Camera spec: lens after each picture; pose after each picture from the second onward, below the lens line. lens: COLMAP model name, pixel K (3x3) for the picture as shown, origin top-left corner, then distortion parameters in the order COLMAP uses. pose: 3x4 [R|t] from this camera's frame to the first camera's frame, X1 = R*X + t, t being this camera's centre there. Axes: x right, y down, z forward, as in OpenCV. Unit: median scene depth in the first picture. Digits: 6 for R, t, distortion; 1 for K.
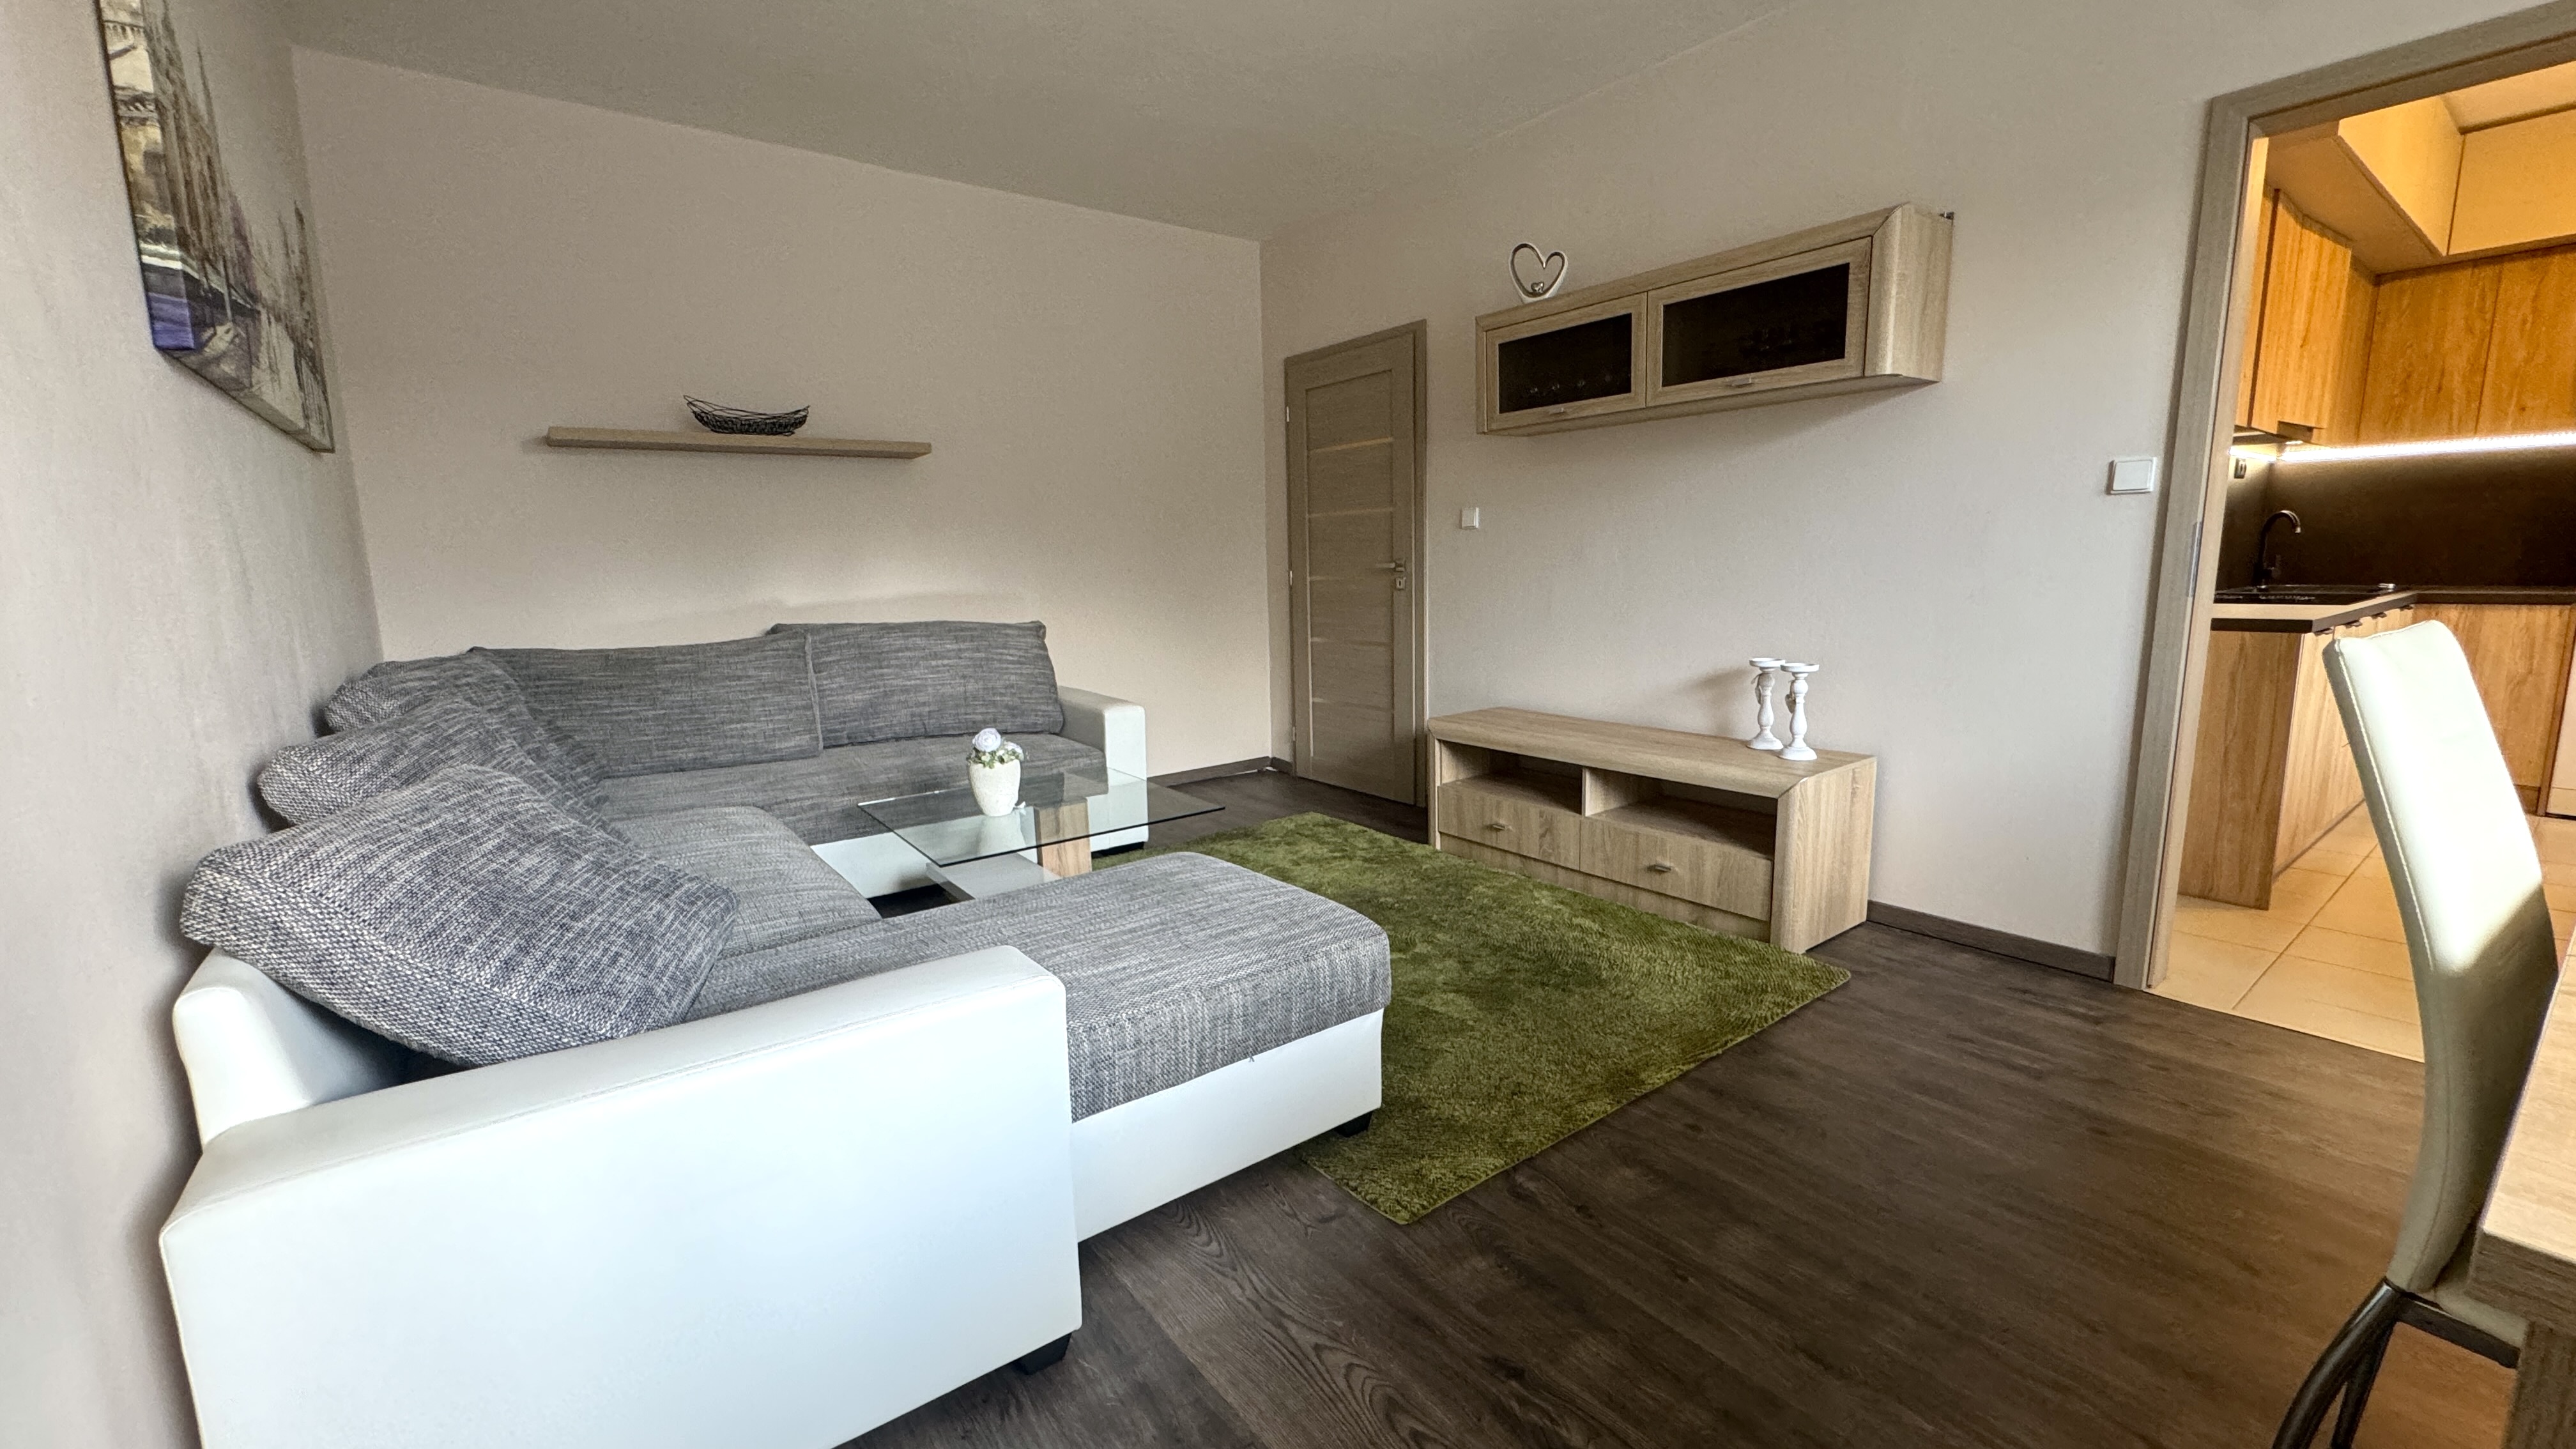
lens RADIAL K [[1033.4, 0, 1288.0], [0, 1033.4, 724.5], [0, 0, 1]] dist [-0.000433, 0.000944]
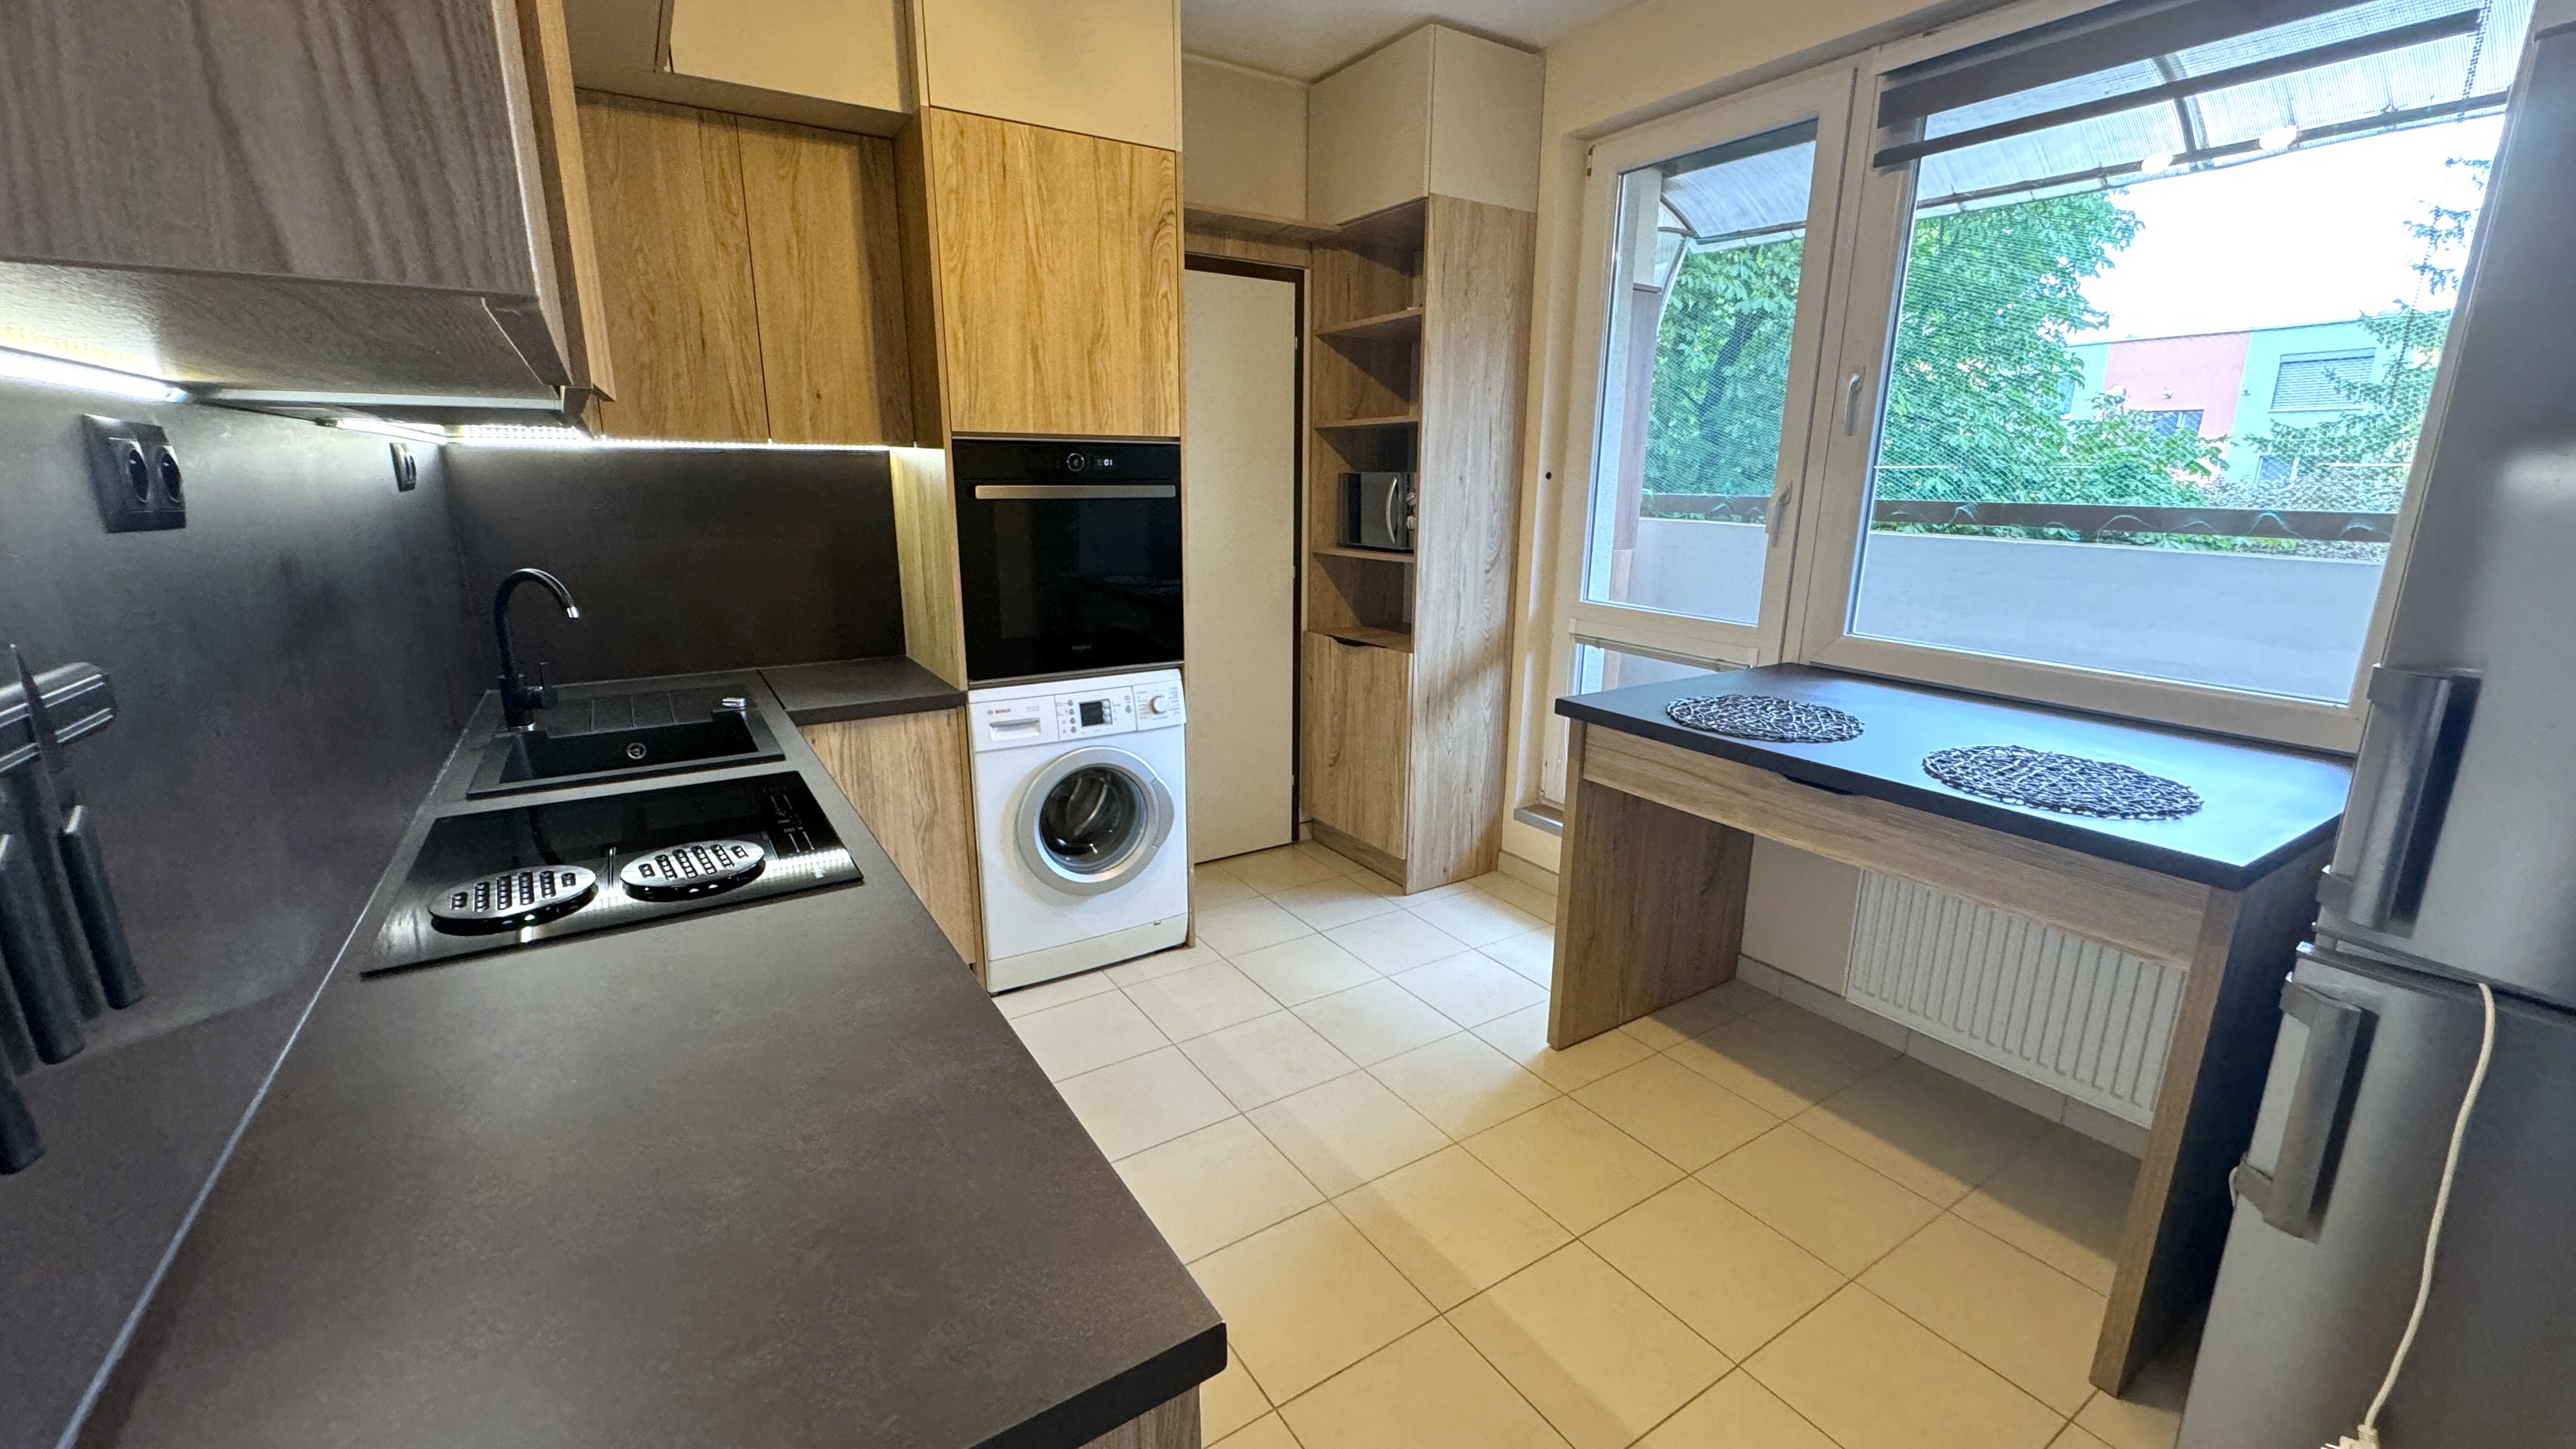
lens RADIAL K [[1033.4, 0, 1288.0], [0, 1033.4, 724.5], [0, 0, 1]] dist [-0.000433, 0.000944]
pose [[0.075150, -0.219208, 0.972780, 0.560372], [0.145487, 0.967510, 0.206781, -0.198305], [-0.986502, 0.125987, 0.104601, 0.670125]]
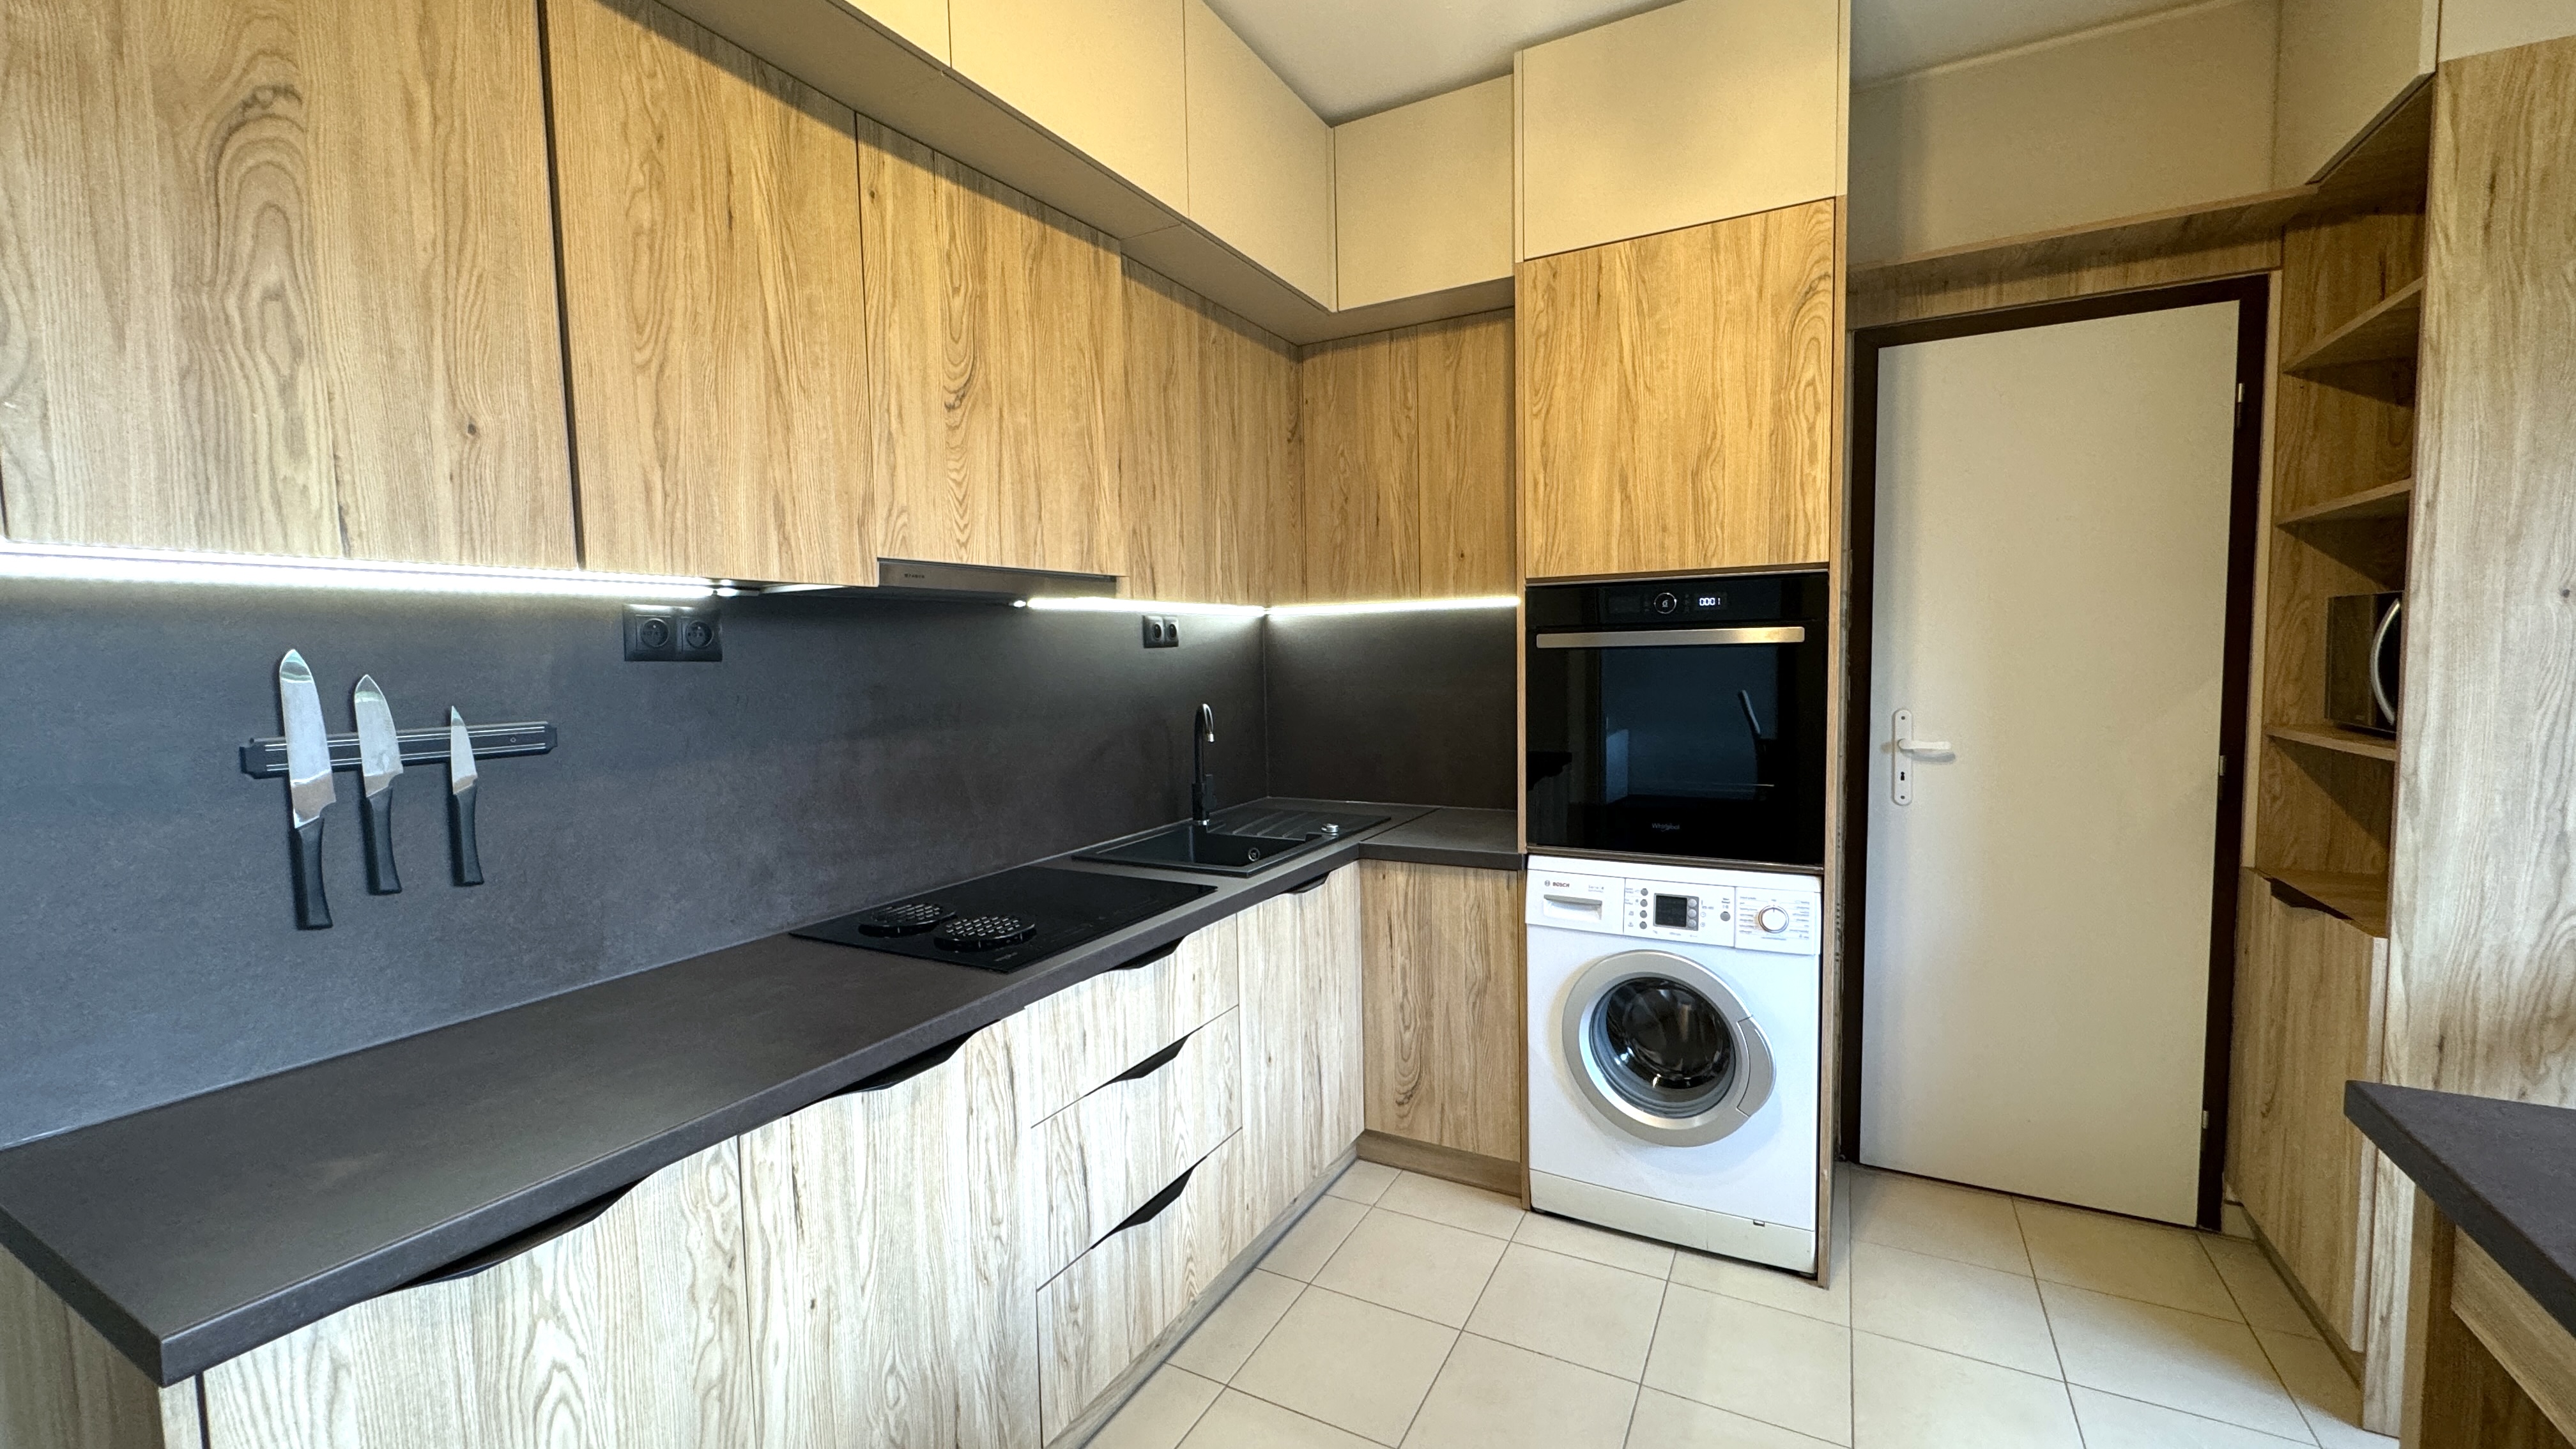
lens RADIAL K [[1033.4, 0, 1288.0], [0, 1033.4, 724.5], [0, 0, 1]] dist [-0.000433, 0.000944]
pose [[0.909242, -0.033261, 0.414937, 0.803409], [0.070361, 0.994740, -0.074445, -0.155424], [-0.410278, 0.096884, 0.906799, 0.455346]]
